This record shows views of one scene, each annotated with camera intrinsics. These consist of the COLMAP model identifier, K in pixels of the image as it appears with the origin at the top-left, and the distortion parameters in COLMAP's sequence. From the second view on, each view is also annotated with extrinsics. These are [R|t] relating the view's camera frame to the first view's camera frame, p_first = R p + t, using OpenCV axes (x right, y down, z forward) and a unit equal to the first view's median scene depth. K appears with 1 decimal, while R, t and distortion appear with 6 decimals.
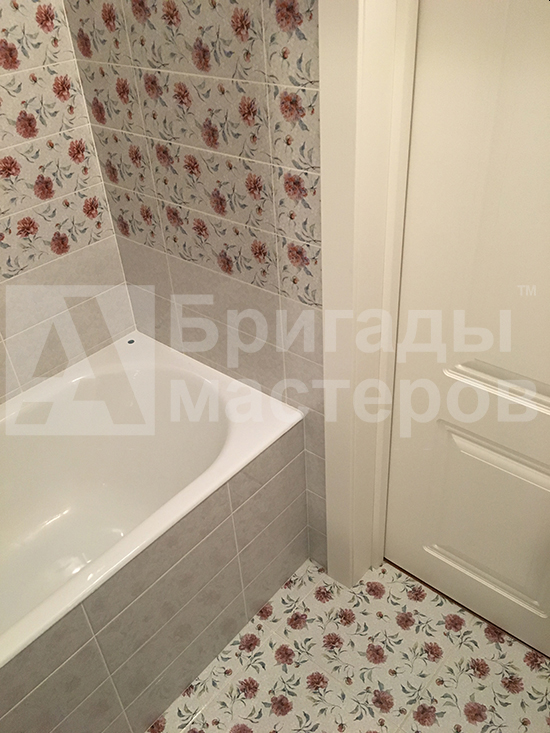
lens RADIAL K [[616.6, 0, 269.8], [0, 616.6, 361.9], [0, 0, 1]] dist [0.064980, -0.110198]
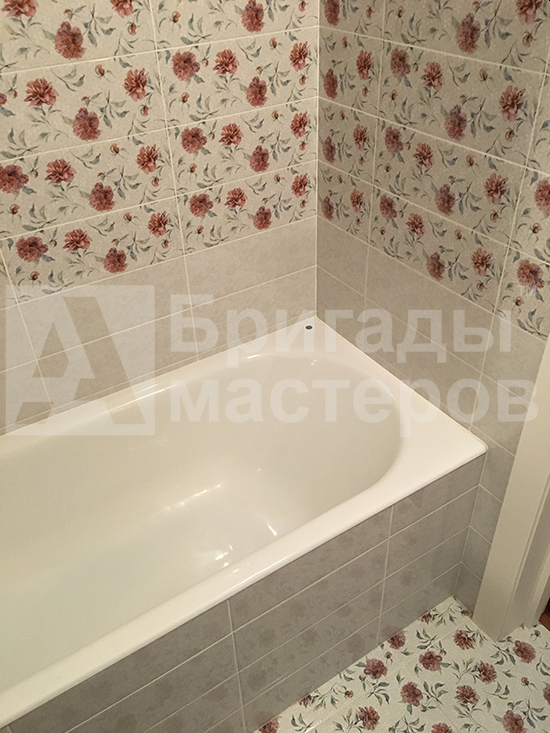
lens RADIAL K [[616.6, 0, 268.2], [0, 616.6, 361.8], [0, 0, 1]] dist [0.064980, -0.110198]
pose [[0.955780, 0.194293, -0.220760, -0.075342], [-0.185028, 0.980769, 0.062107, -0.033744], [0.228582, -0.018514, 0.973349, 0.060696]]
